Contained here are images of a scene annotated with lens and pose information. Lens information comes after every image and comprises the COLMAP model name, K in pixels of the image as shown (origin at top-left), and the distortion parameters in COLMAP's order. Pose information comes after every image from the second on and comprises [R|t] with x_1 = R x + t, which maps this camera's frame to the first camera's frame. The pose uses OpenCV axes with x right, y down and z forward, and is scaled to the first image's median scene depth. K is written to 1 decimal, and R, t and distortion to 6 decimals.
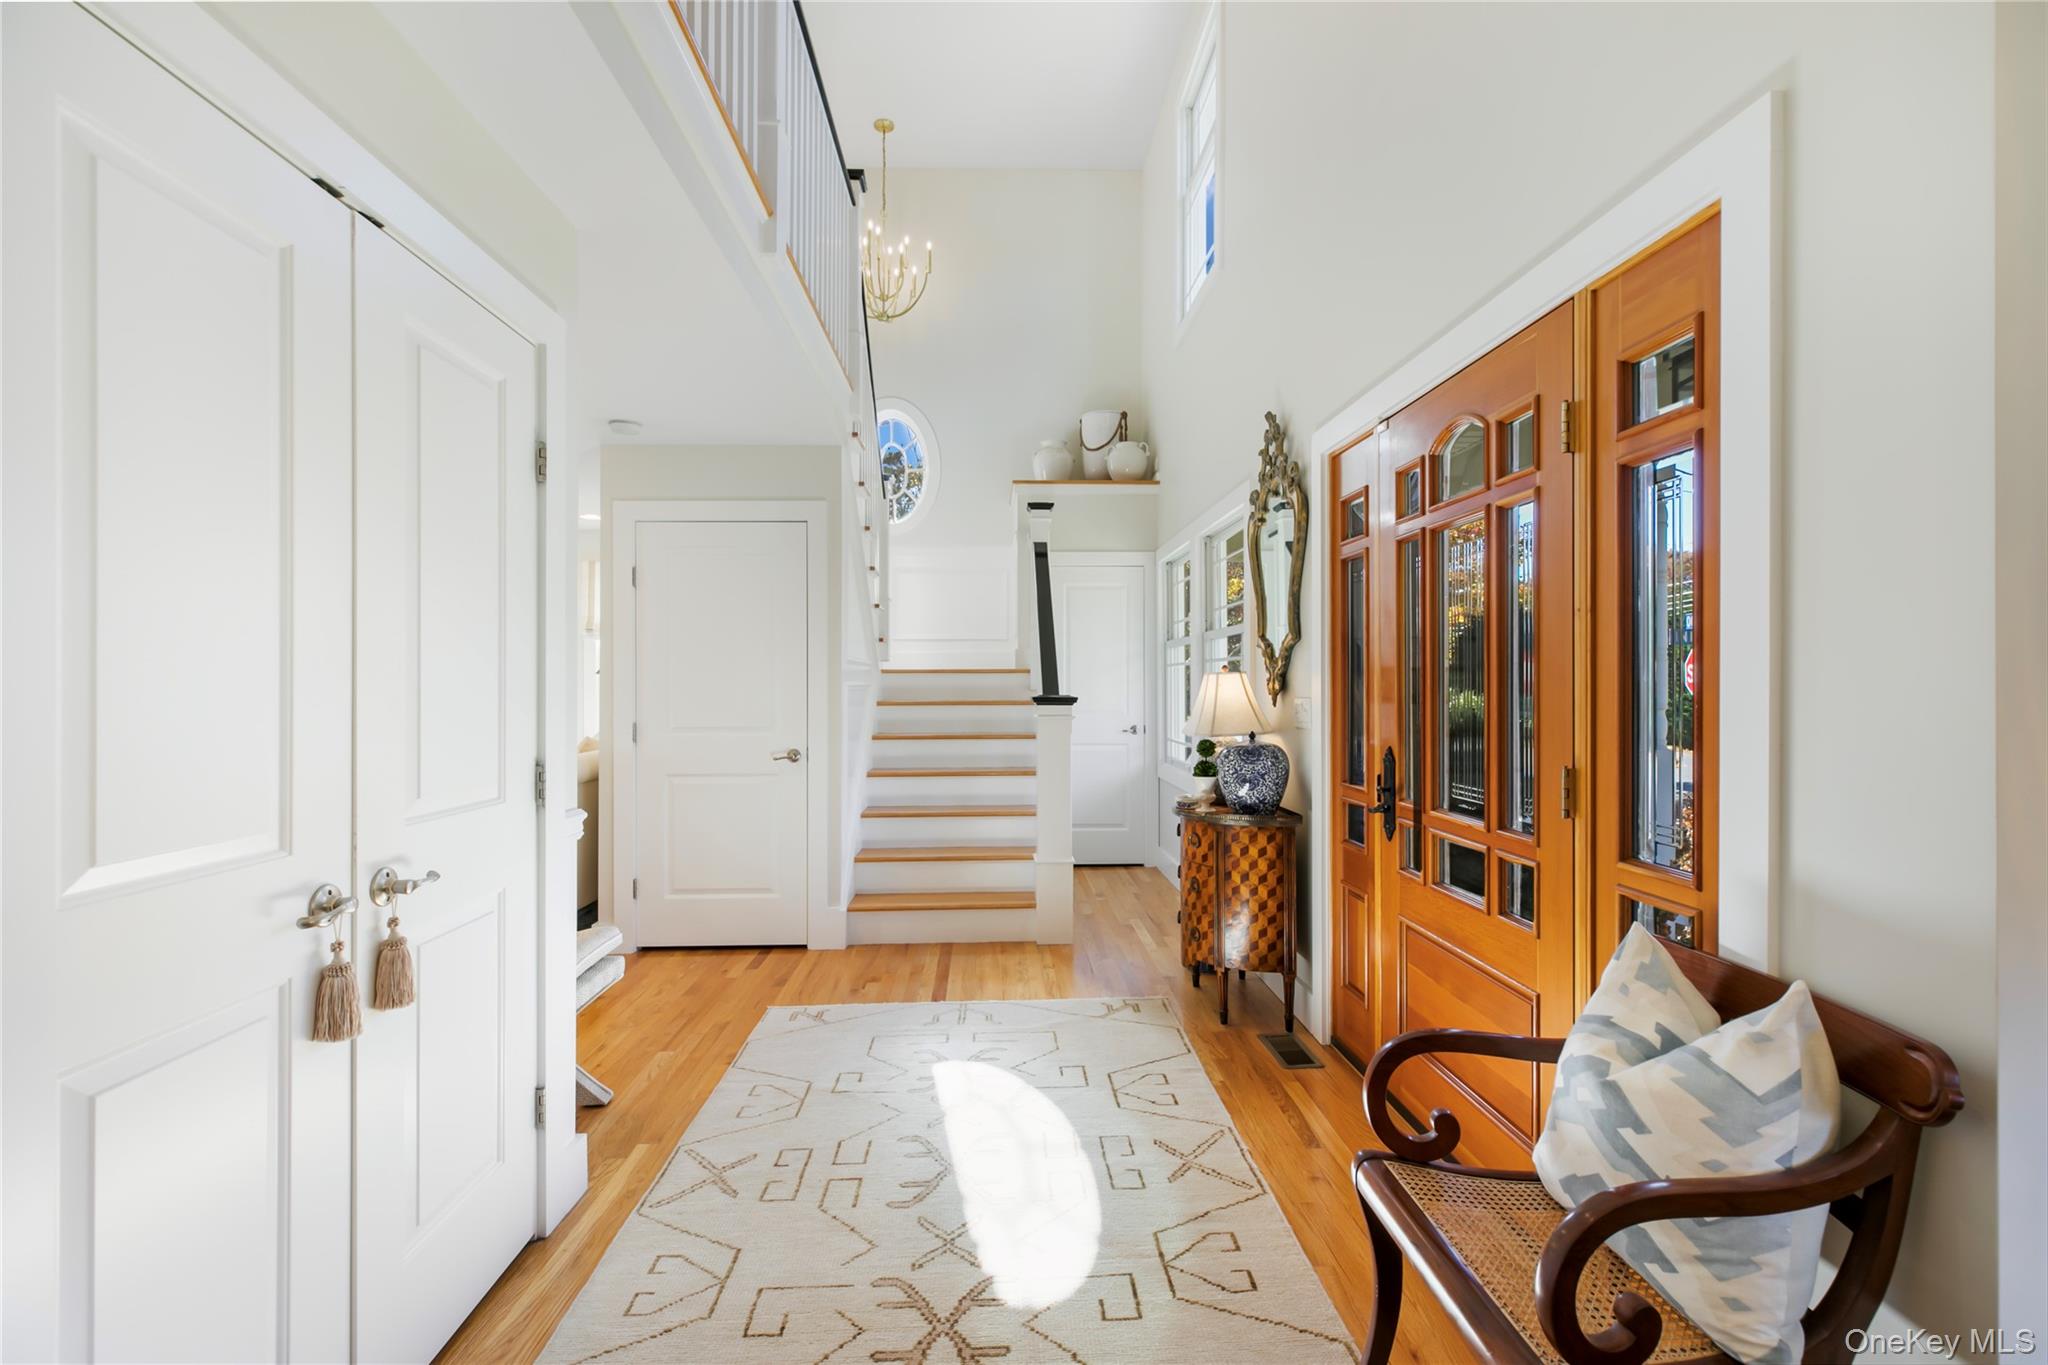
lens RADIAL K [[917.8, 0, 1024.4], [0, 917.8, 676.2], [0, 0, 1]] dist [0.007921, -0.000575]
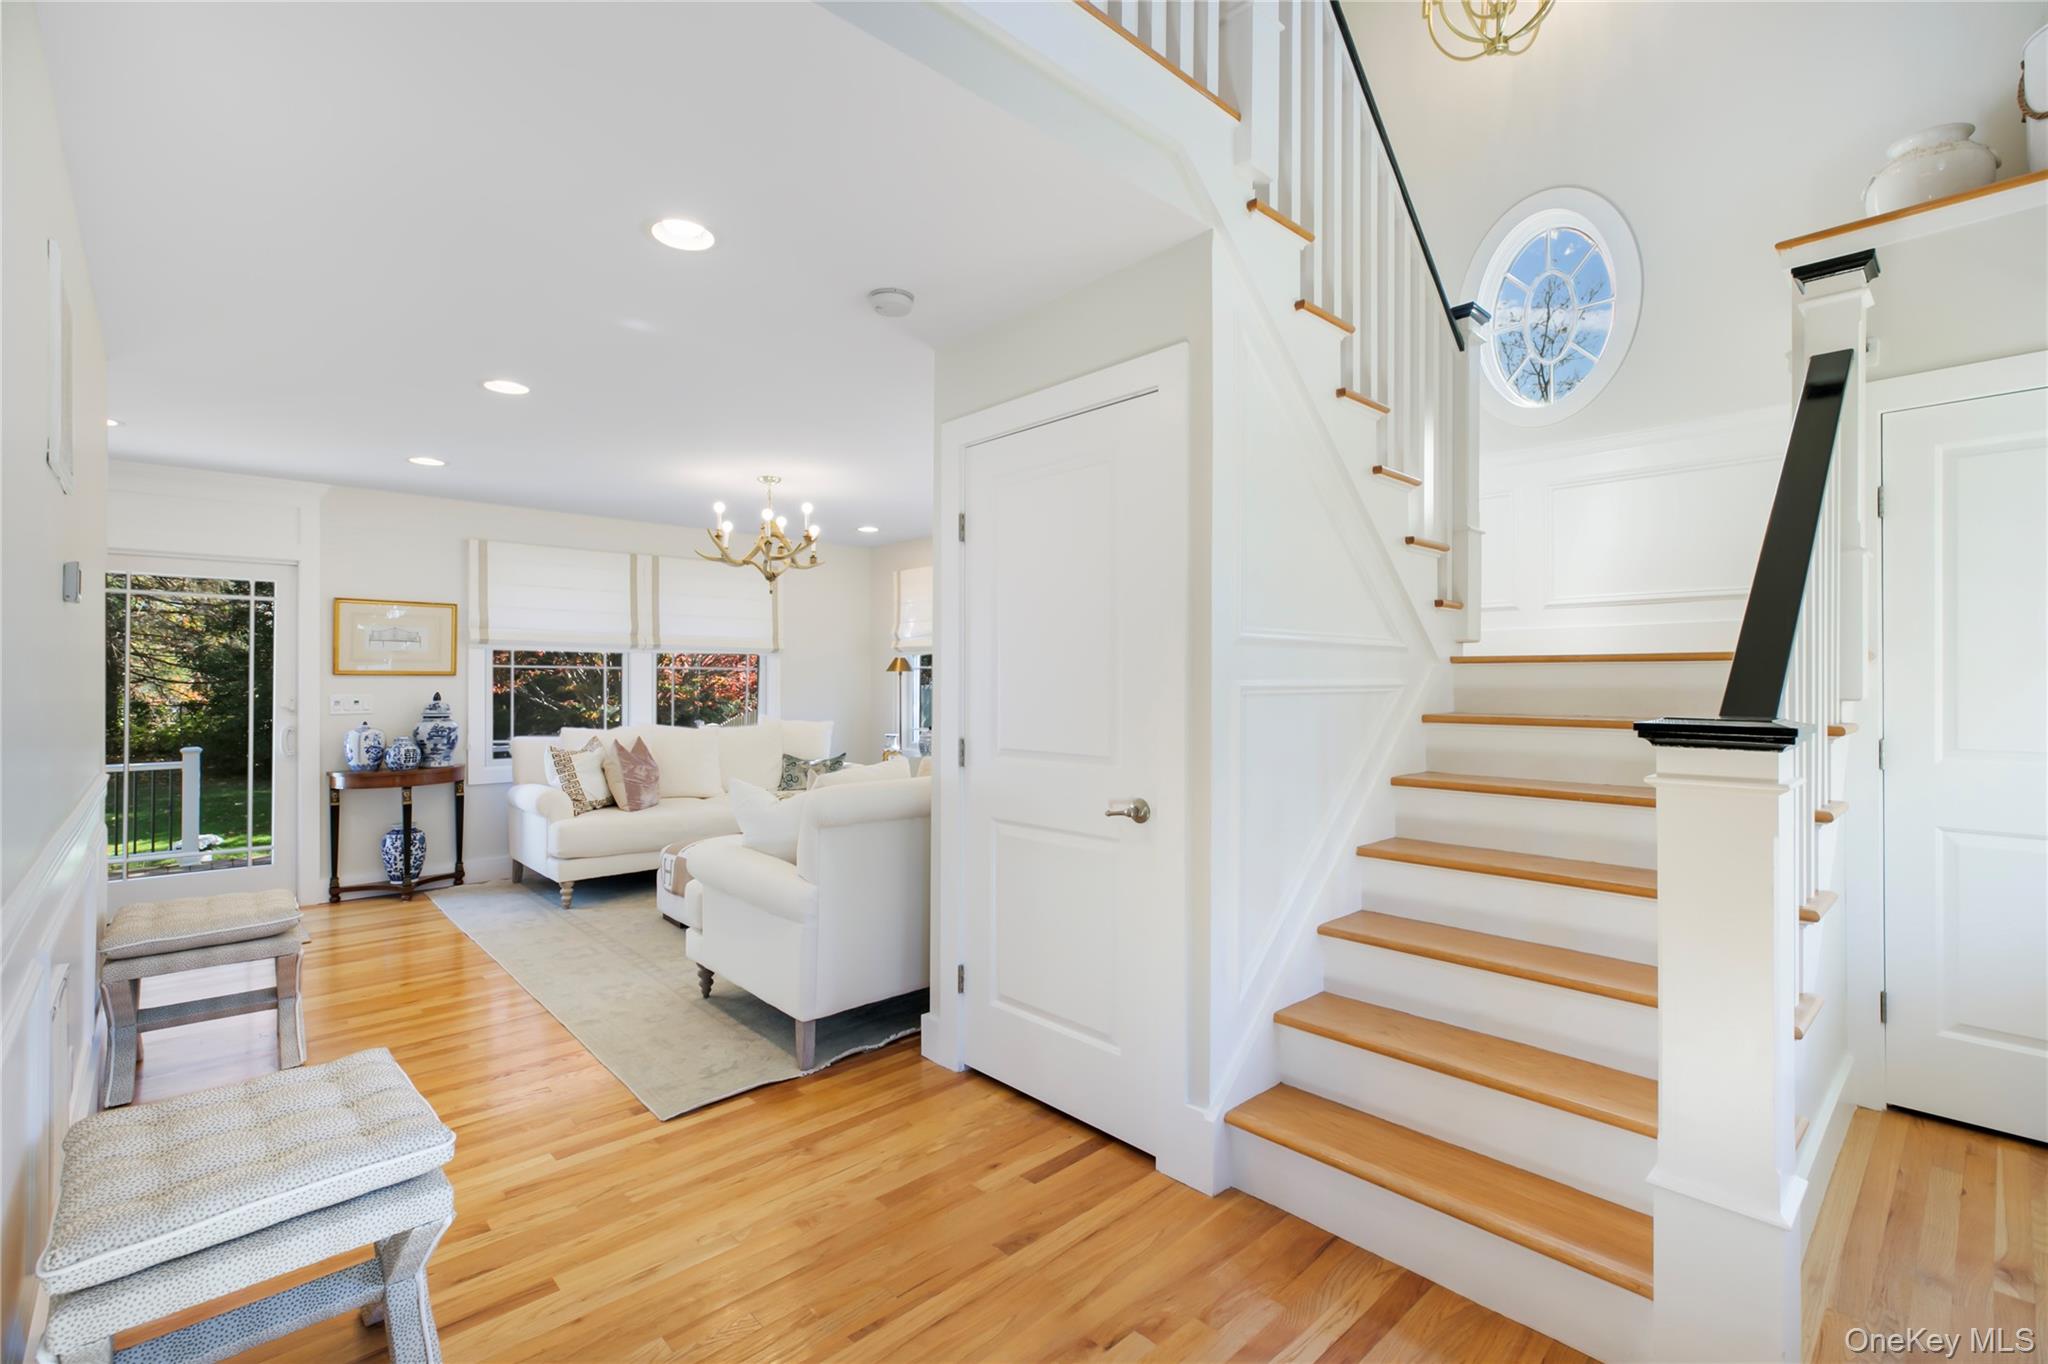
lens RADIAL K [[917.8, 0, 1024.4], [0, 917.8, 675.7], [0, 0, 1]] dist [0.007921, -0.000575]
pose [[0.658874, 0.001717, -0.752252, 0.123882], [0.002618, 0.999986, 0.004575, 0.000828], [0.752249, -0.004983, 0.658860, 0.574608]]
